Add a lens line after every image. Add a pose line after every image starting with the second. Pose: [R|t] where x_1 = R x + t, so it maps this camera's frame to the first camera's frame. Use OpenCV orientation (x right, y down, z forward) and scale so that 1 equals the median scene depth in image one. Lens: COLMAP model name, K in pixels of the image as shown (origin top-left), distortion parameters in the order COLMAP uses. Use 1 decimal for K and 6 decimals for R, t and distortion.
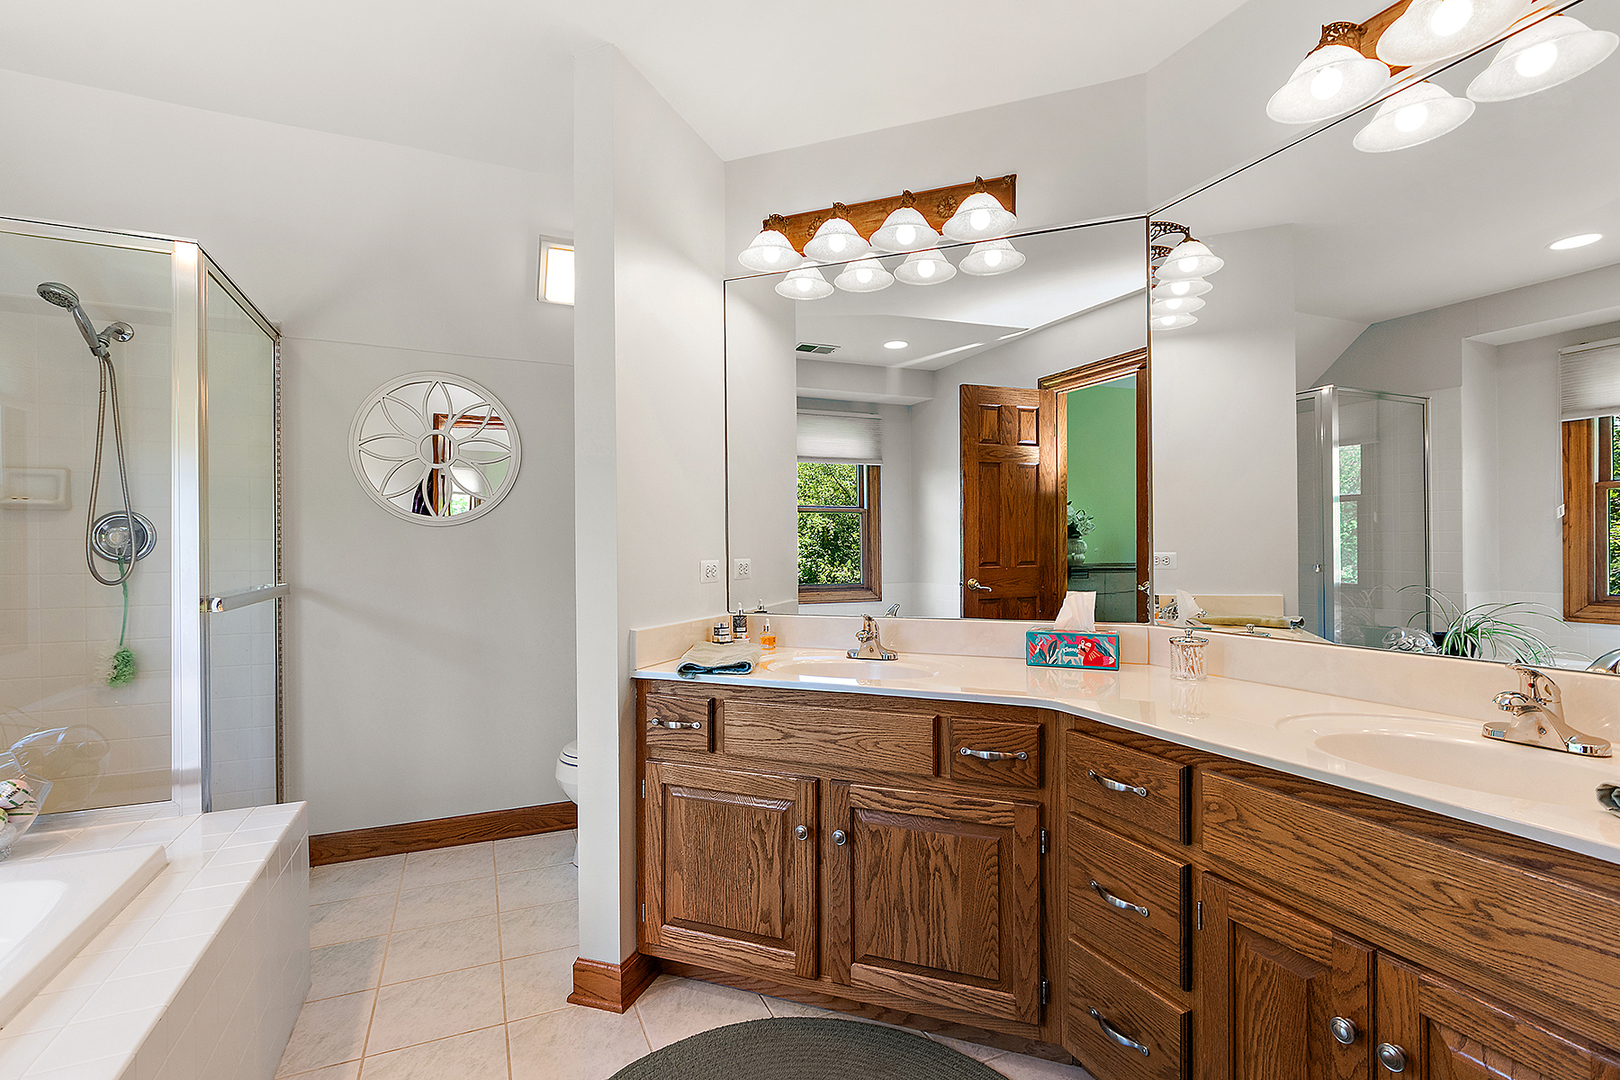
lens RADIAL K [[725.9, 0, 824.6], [0, 725.9, 537.0], [0, 0, 1]] dist [-0.003049, 0.000221]
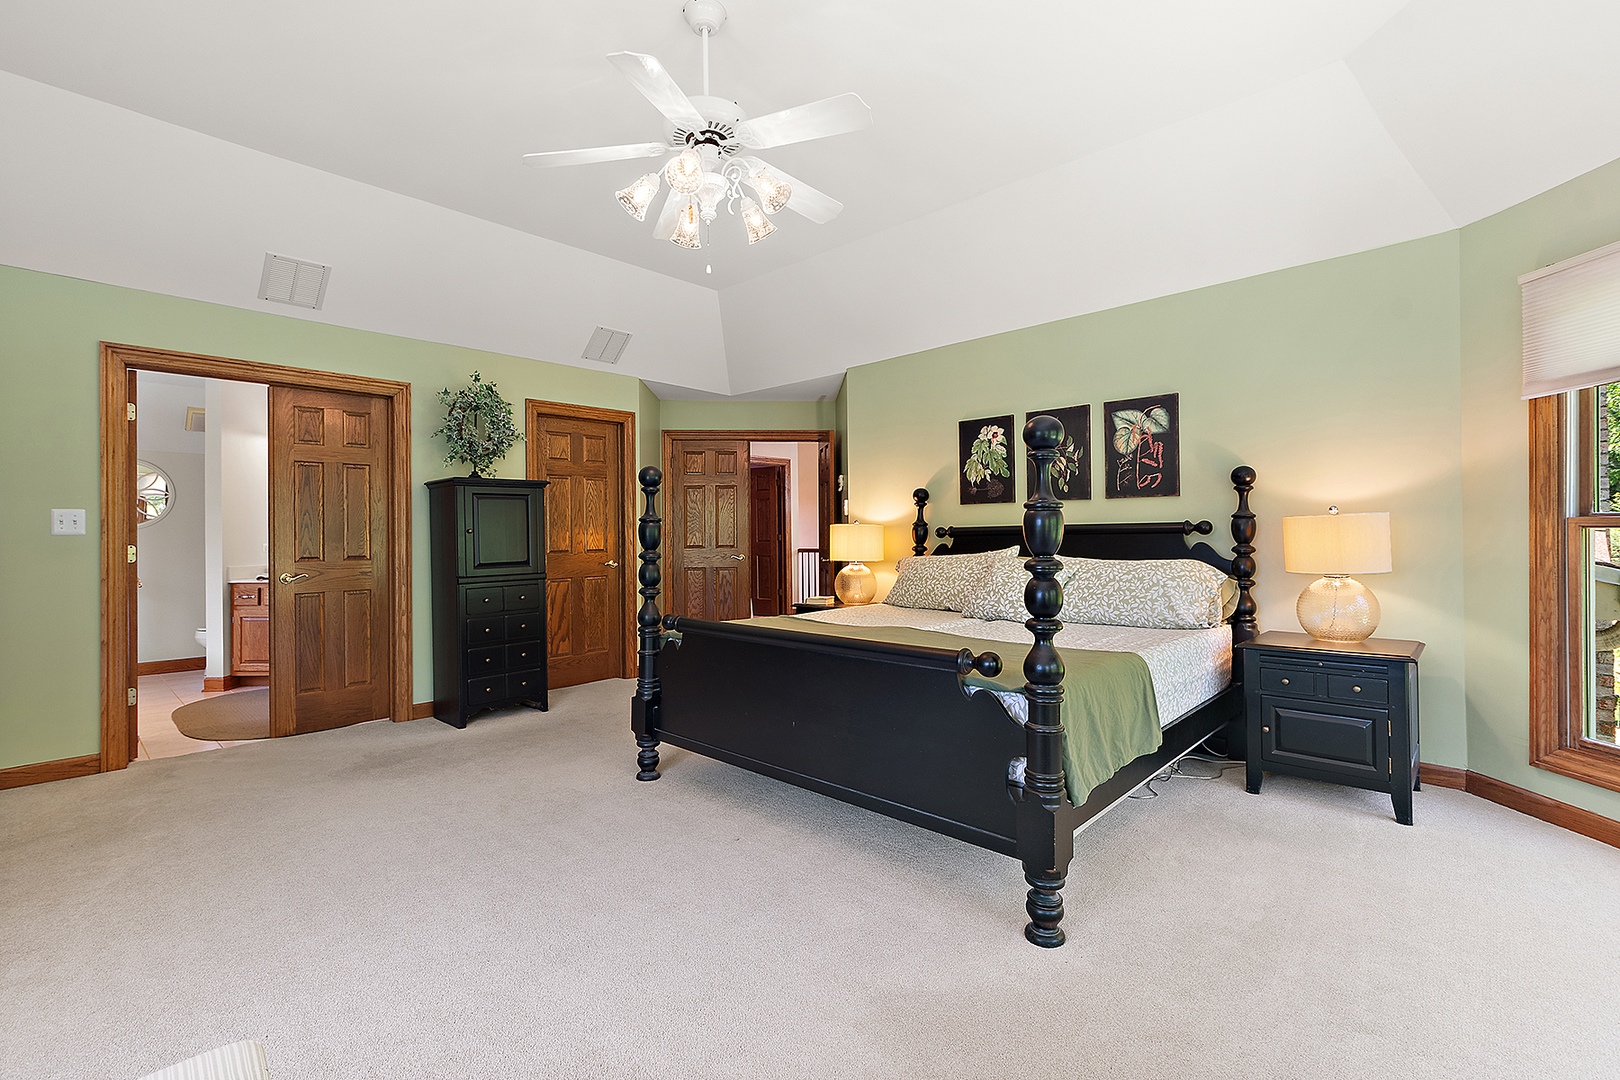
lens RADIAL K [[725.9, 0, 808.8], [0, 725.9, 539.4], [0, 0, 1]] dist [-0.003049, 0.000221]
pose [[0.933001, 0.000101, 0.359873, 0.894188], [0.002620, 0.999972, -0.007073, 0.040765], [-0.359864, 0.007542, 0.932974, -2.659445]]
